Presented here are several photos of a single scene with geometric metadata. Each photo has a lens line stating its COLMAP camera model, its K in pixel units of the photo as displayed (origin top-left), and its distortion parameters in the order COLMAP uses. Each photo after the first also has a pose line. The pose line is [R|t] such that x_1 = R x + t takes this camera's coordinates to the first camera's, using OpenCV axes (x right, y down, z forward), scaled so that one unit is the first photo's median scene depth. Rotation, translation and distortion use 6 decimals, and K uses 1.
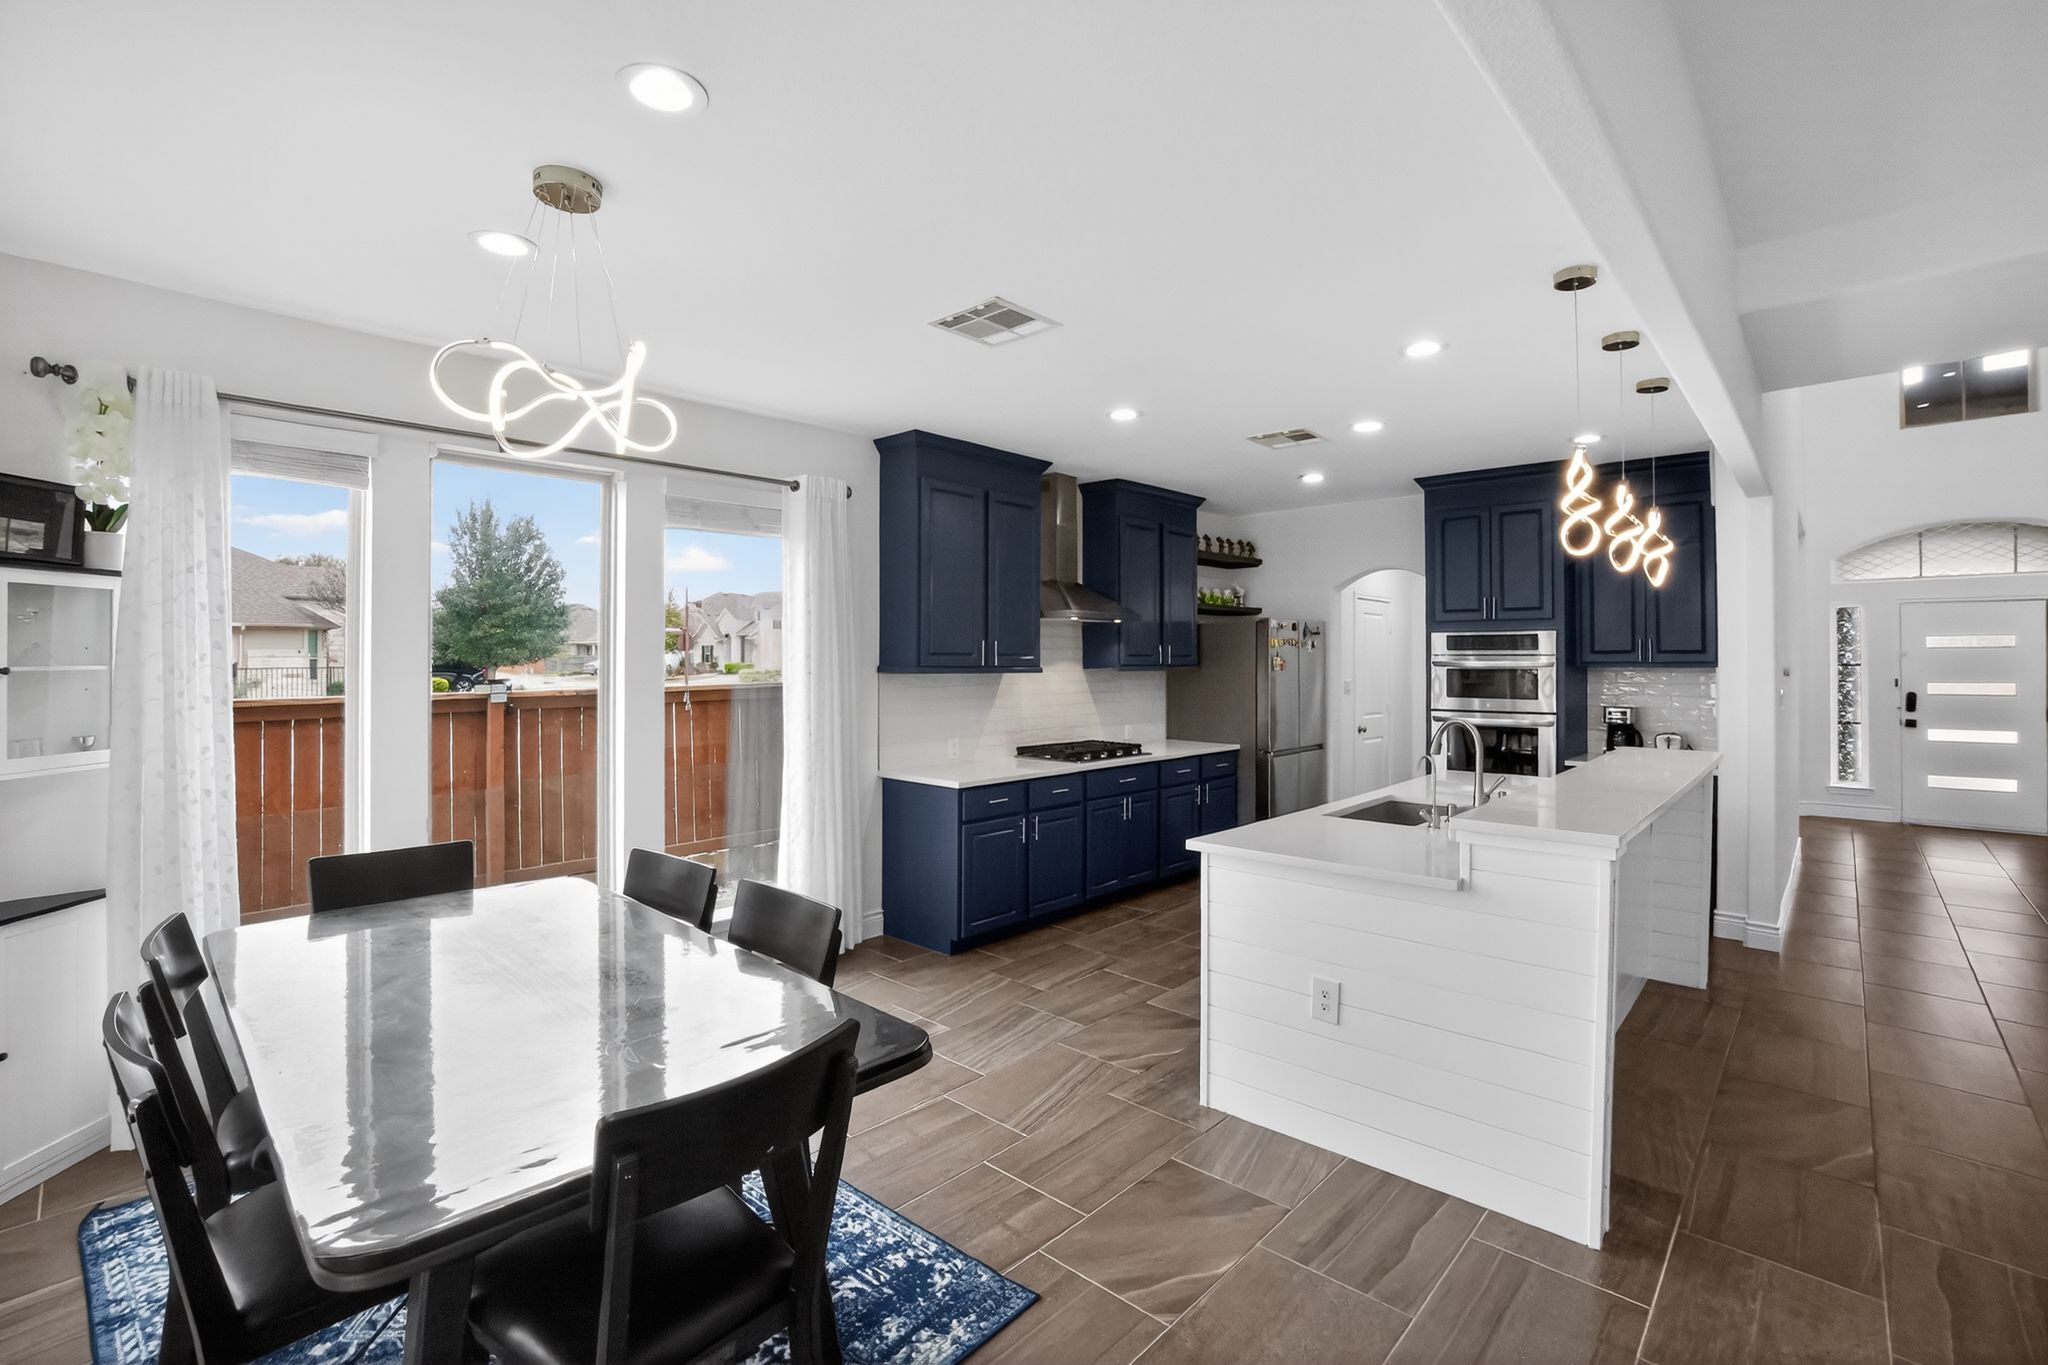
lens RADIAL K [[911.0, 0, 1008.1], [0, 911.0, 669.5], [0, 0, 1]] dist [-0.036217, 0.004167]
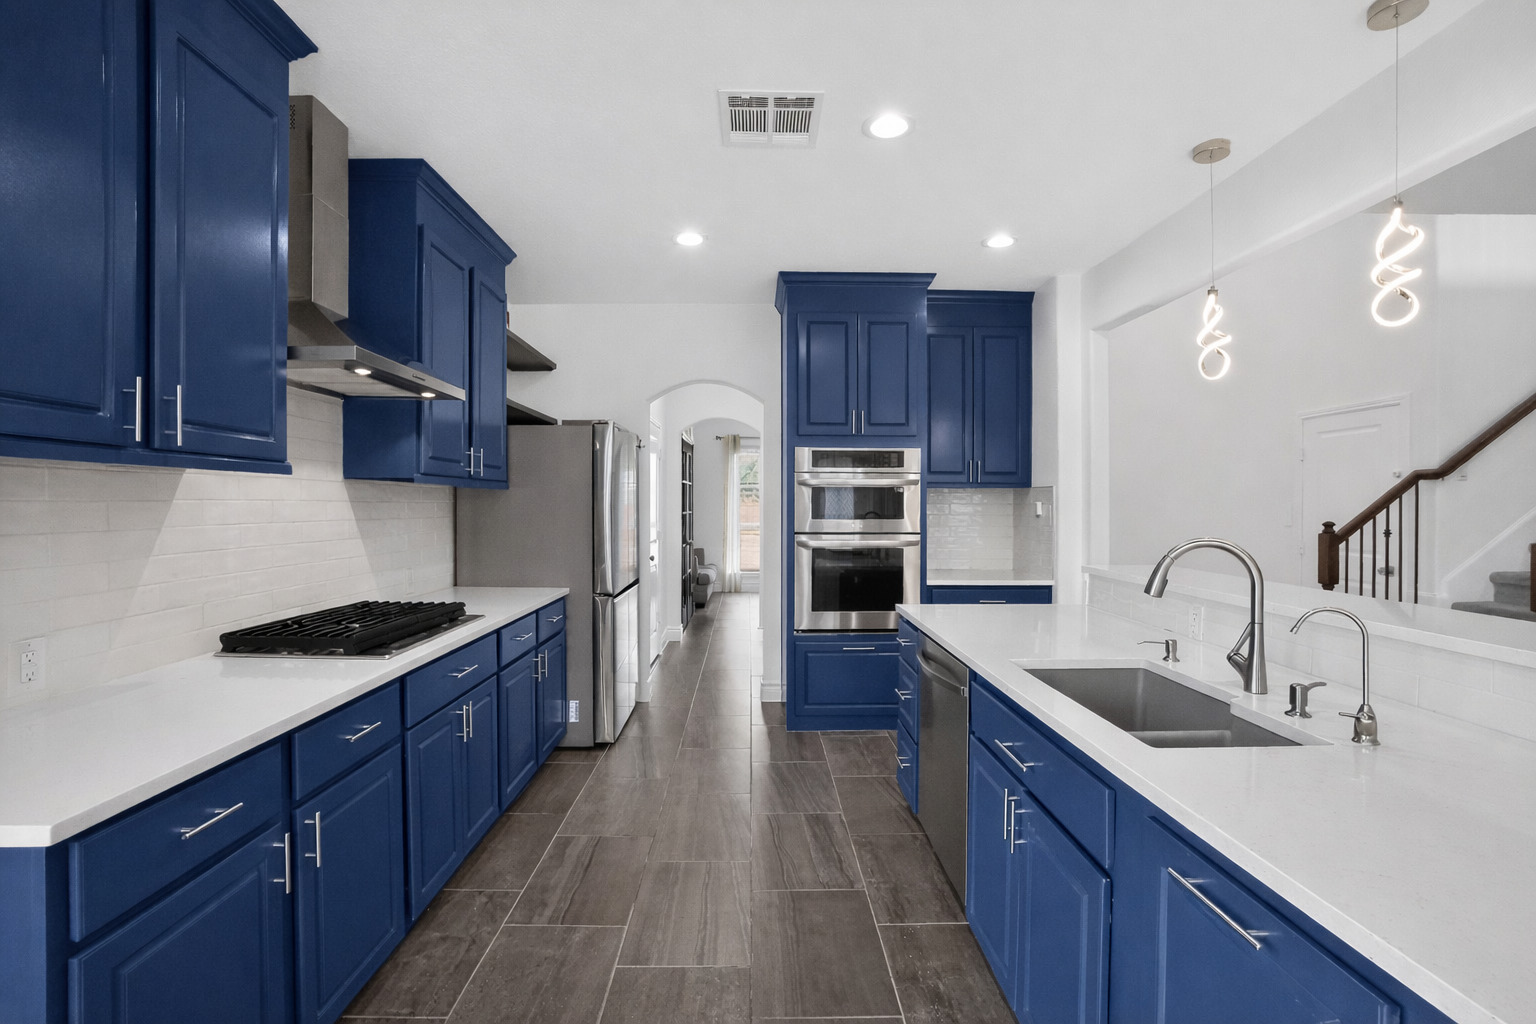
lens RADIAL K [[683.2, 0, 753.0], [0, 683.2, 504.7], [0, 0, 1]] dist [-0.036217, 0.004167]
pose [[0.720254, 0.003184, 0.693703, -0.030986], [0.001630, 0.999979, -0.006282, 0.021508], [-0.693708, 0.005655, 0.720234, 0.570490]]
